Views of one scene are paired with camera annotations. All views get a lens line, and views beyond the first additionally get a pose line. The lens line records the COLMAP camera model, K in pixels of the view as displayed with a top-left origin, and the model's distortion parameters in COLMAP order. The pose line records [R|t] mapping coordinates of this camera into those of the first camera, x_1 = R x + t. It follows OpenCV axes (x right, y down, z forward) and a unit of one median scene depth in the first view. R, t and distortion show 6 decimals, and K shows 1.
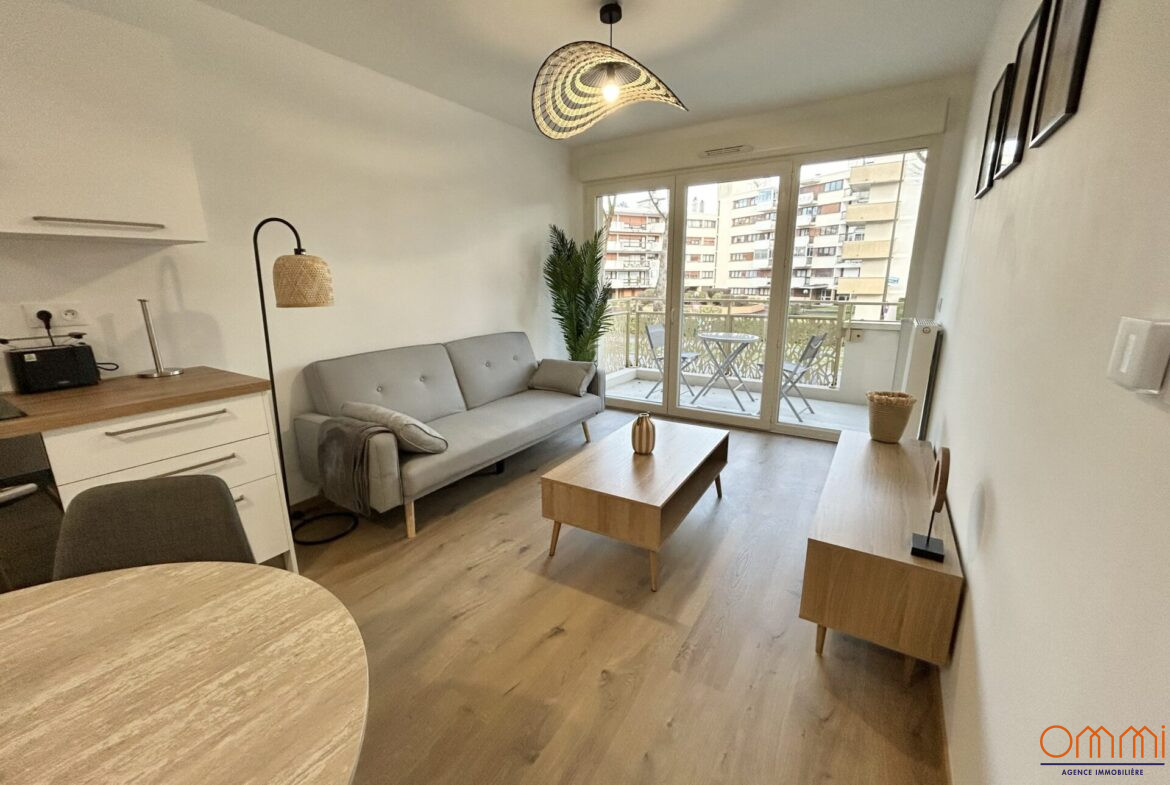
lens RADIAL K [[470.2, 0, 583.4], [0, 470.2, 390.8], [0, 0, 1]] dist [-0.000430, -0.000034]
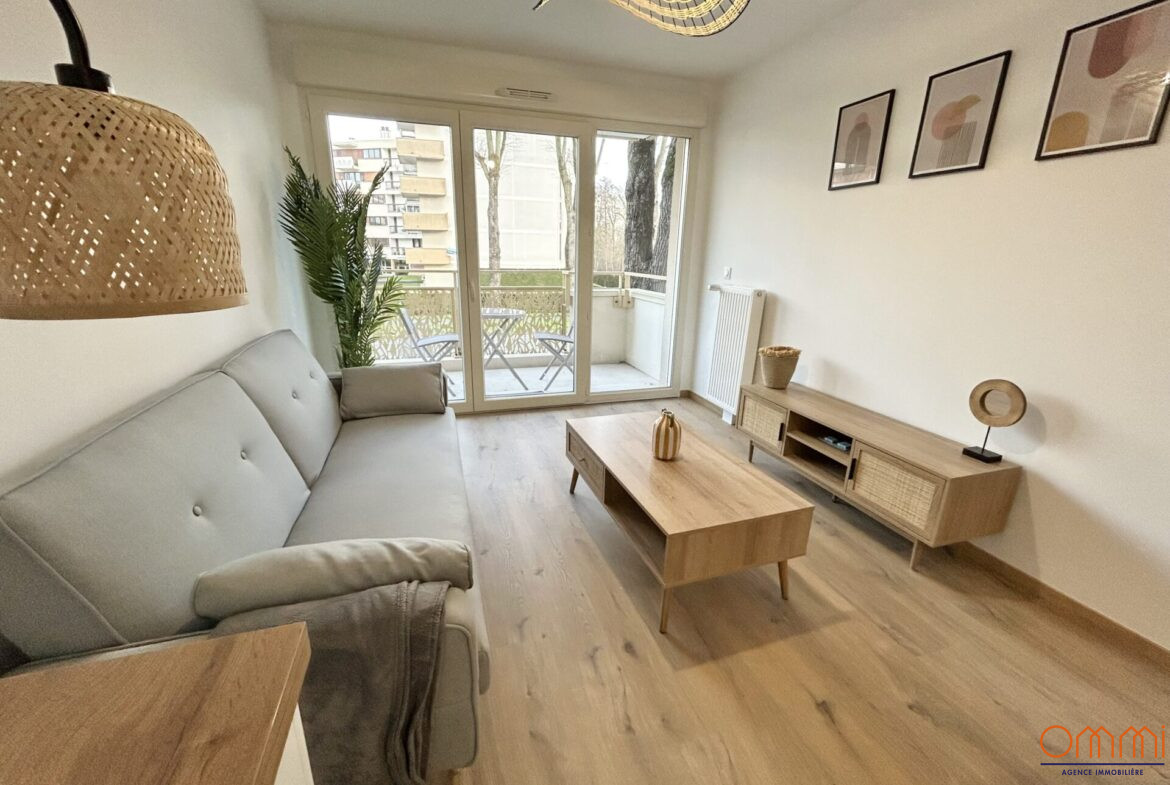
lens RADIAL K [[471.6, 0, 585.0], [0, 471.6, 392.5], [0, 0, 1]] dist [0.000059, 0.000216]
pose [[0.636805, -0.200177, 0.744586, -0.341954], [0.152842, 0.979319, 0.132566, -0.069705], [-0.755724, 0.029385, 0.654231, 0.340960]]
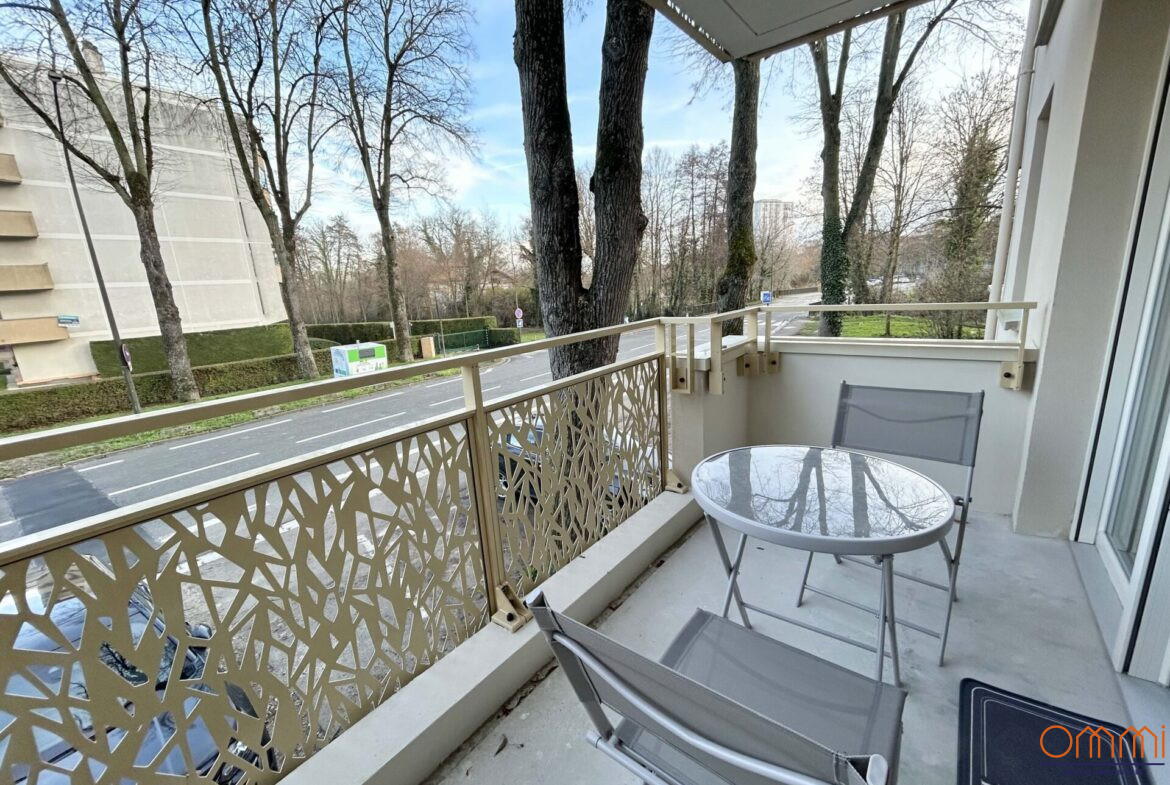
lens RADIAL K [[468.9, 0, 584.0], [0, 468.9, 392.8], [0, 0, 1]] dist [0.001107, -0.000076]
pose [[0.106722, -0.224088, 0.968708, 0.079704], [0.287648, 0.939569, 0.185657, -0.291882], [-0.951771, 0.258834, 0.164731, 1.277720]]
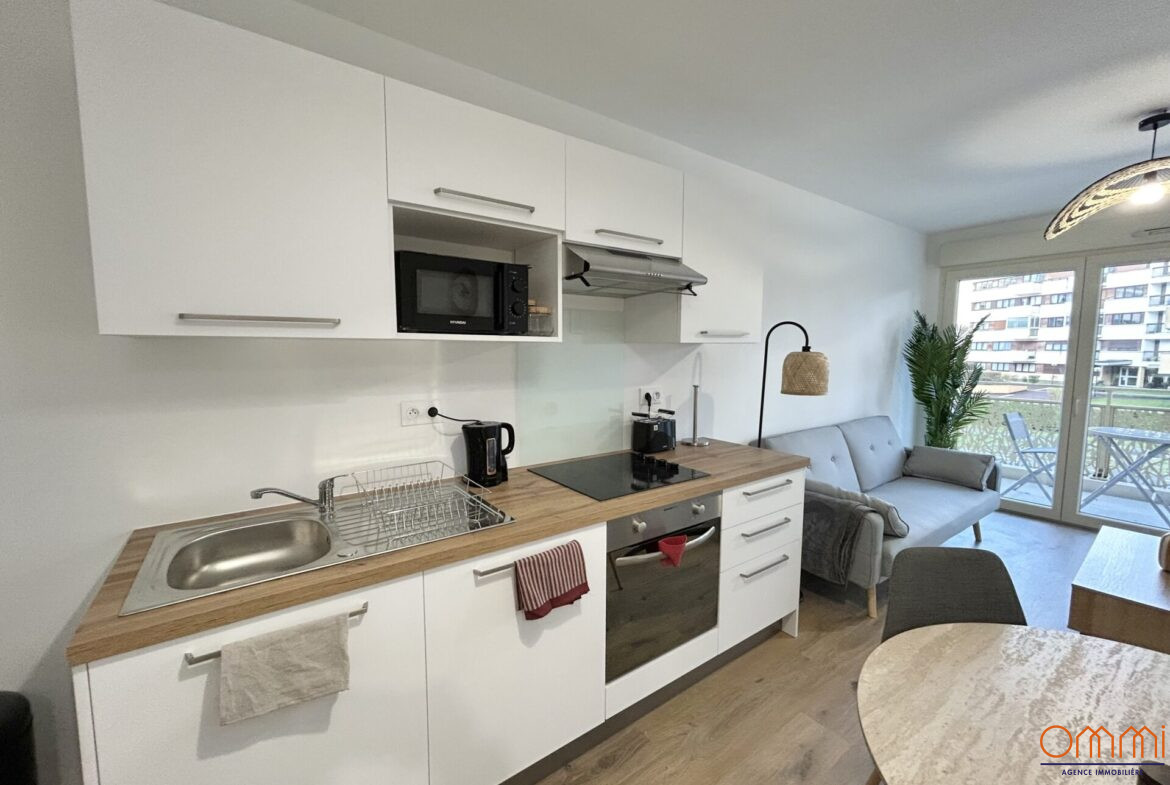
lens RADIAL K [[468.9, 0, 584.0], [0, 468.9, 392.8], [0, 0, 1]] dist [0.001107, -0.000076]
pose [[0.929578, 0.044395, -0.365942, -0.360232], [-0.094354, 0.988306, -0.119783, 0.005118], [0.356345, 0.145875, 0.922897, -0.147617]]
